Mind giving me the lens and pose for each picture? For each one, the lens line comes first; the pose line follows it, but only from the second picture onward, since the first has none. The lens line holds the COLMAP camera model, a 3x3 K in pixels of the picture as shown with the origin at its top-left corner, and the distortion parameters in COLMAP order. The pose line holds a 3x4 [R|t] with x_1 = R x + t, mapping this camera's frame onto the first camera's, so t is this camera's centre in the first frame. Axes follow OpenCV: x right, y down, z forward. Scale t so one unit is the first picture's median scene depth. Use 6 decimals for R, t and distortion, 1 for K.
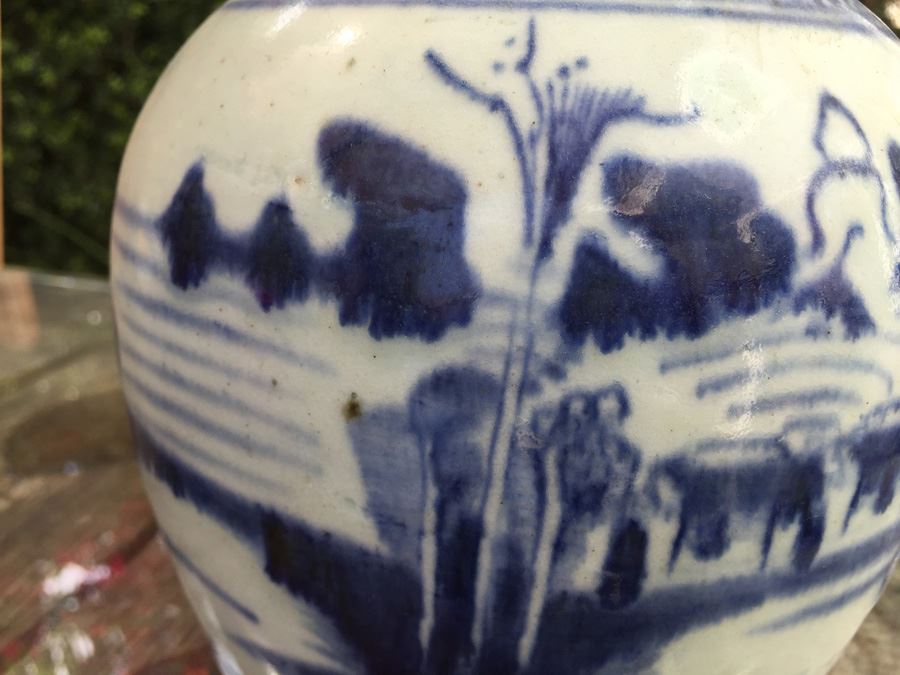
lens RADIAL K [[803.5, 0, 444.0], [0, 803.5, 333.5], [0, 0, 1]] dist [0.085119, -0.173180]
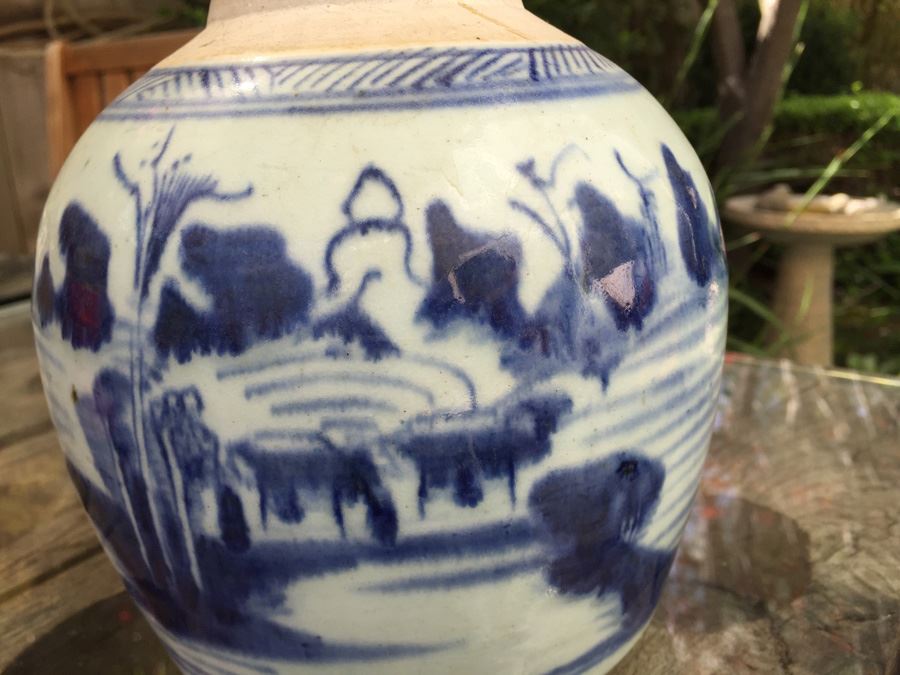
lens RADIAL K [[790.9, 0, 443.2], [0, 790.9, 335.7], [0, 0, 1]] dist [0.099315, -0.168123]
pose [[0.923873, 0.023220, -0.381994, 1.109237], [-0.024674, 0.999695, 0.001093, -0.036411], [0.381903, 0.008416, 0.924164, -0.114671]]
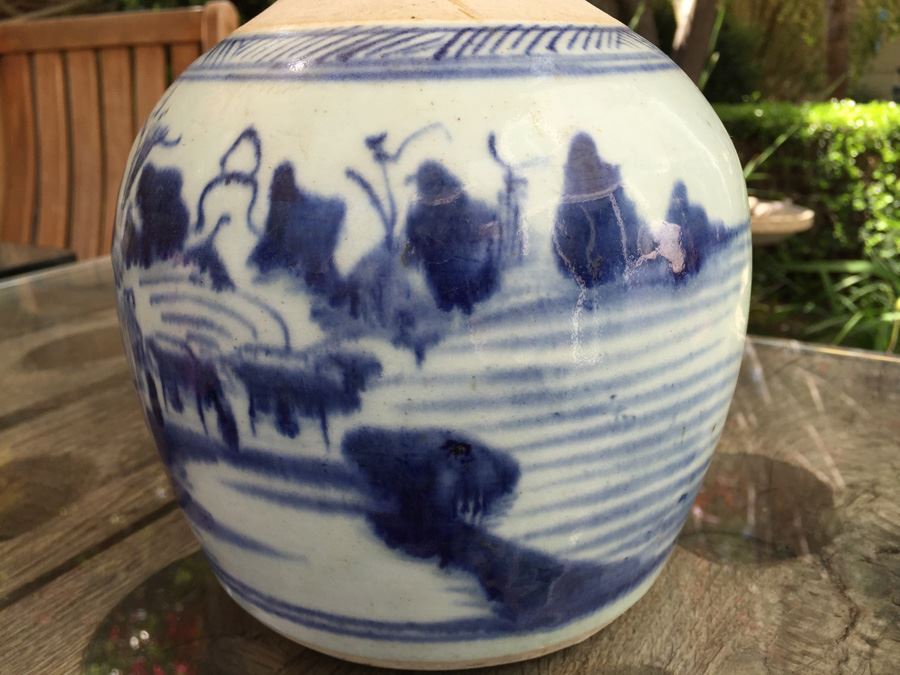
lens RADIAL K [[795.5, 0, 438.1], [0, 795.5, 335.0], [0, 0, 1]] dist [0.079655, -0.161349]
pose [[0.595495, 0.200448, -0.777950, 1.984173], [-0.204964, 0.974233, 0.094129, -0.141190], [0.776773, 0.103398, 0.621235, 0.410747]]
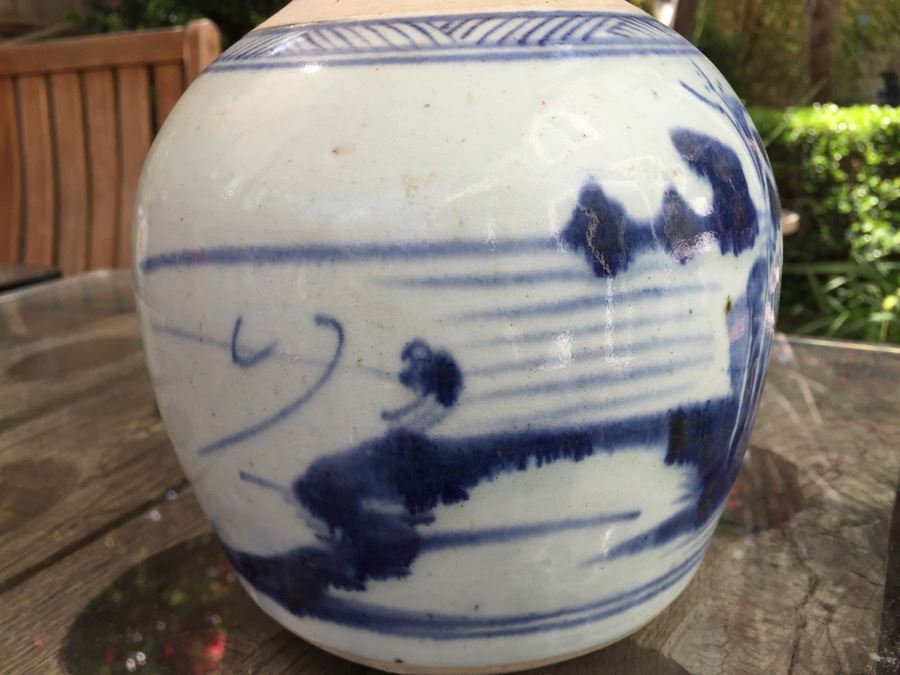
lens RADIAL K [[790.9, 0, 443.2], [0, 790.9, 335.7], [0, 0, 1]] dist [0.099315, -0.168123]
pose [[0.962837, -0.003950, -0.270054, 0.786633], [-0.000824, 0.999845, -0.017565, 0.153105], [0.270081, 0.017135, 0.962685, -0.444102]]
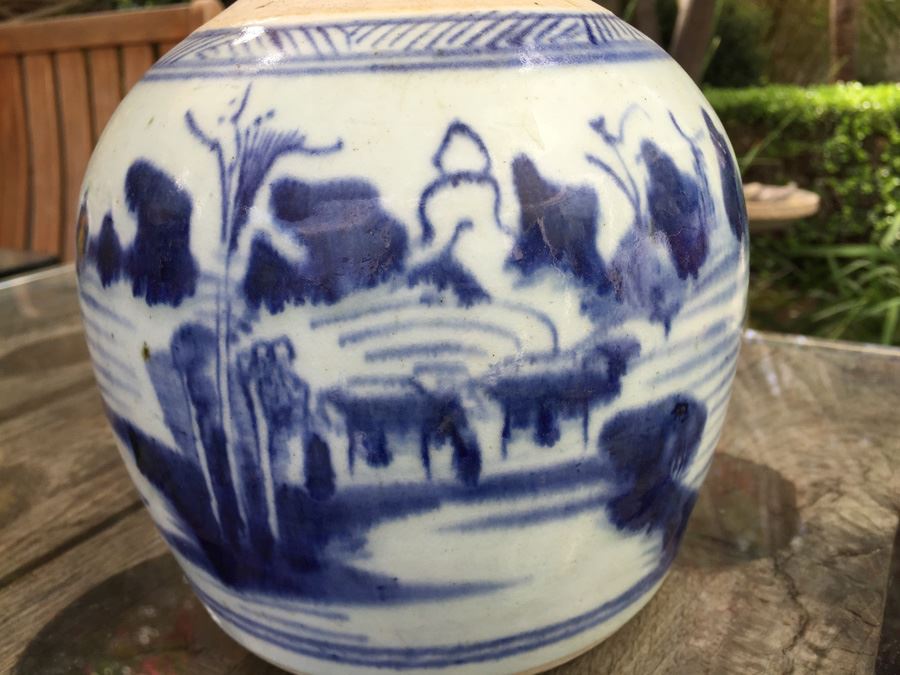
lens RADIAL K [[790.9, 0, 443.2], [0, 790.9, 335.7], [0, 0, 1]] dist [0.099315, -0.168123]
pose [[0.956914, 0.010439, -0.290184, 0.870546], [-0.007597, 0.999912, 0.010918, 0.042517], [0.290272, -0.008243, 0.956909, -0.271149]]
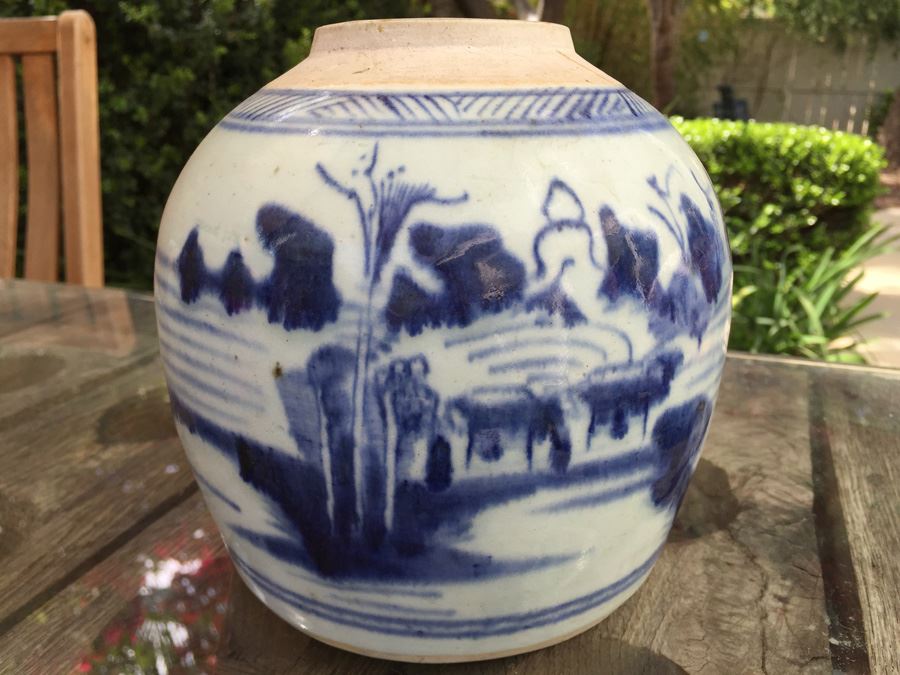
lens RADIAL K [[787.9, 0, 445.7], [0, 787.9, 336.1], [0, 0, 1]] dist [0.093279, -0.148714]
pose [[0.995110, -0.012583, -0.097964, 0.419808], [0.011720, 0.999887, -0.009379, 0.038695], [0.098071, 0.008185, 0.995146, -0.659781]]
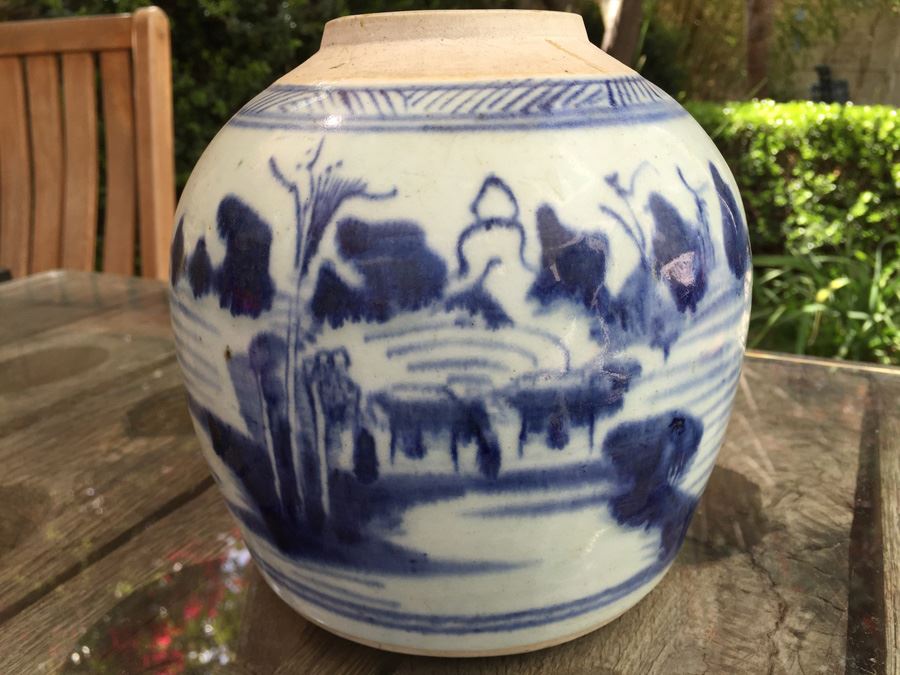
lens RADIAL K [[795.5, 0, 438.1], [0, 795.5, 335.0], [0, 0, 1]] dist [0.079655, -0.161349]
pose [[0.936265, 0.050913, -0.347586, 0.978938], [-0.050015, 0.998682, 0.011561, 0.005662], [0.347717, 0.006560, 0.937577, -0.538760]]
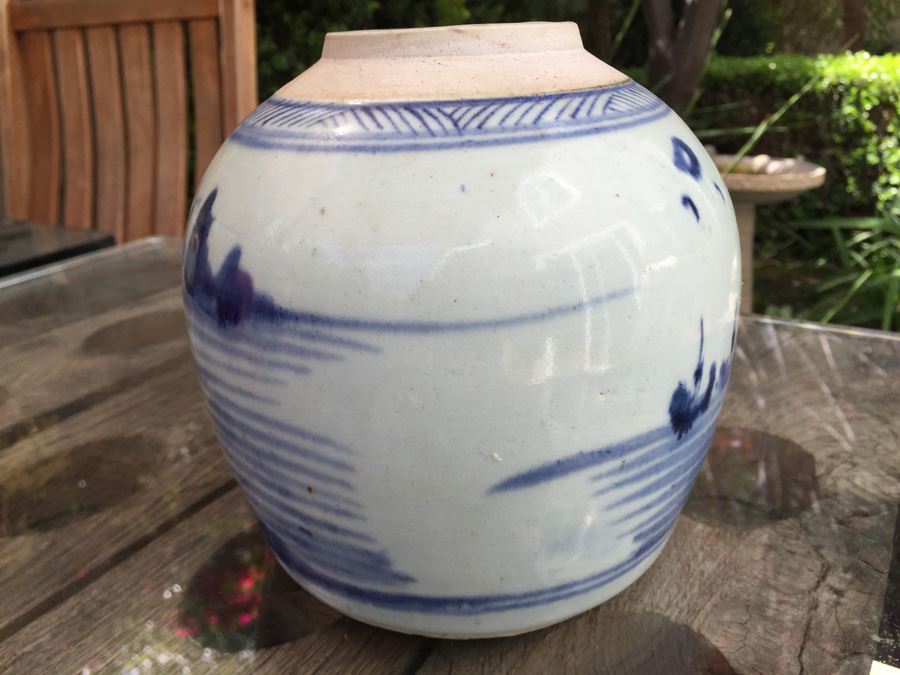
lens RADIAL K [[787.9, 0, 445.7], [0, 787.9, 336.1], [0, 0, 1]] dist [0.093279, -0.148714]
pose [[0.957338, 0.029217, -0.287488, 0.724327], [-0.013364, 0.998287, 0.056952, -0.069354], [0.288660, -0.050680, 0.956089, -0.759058]]
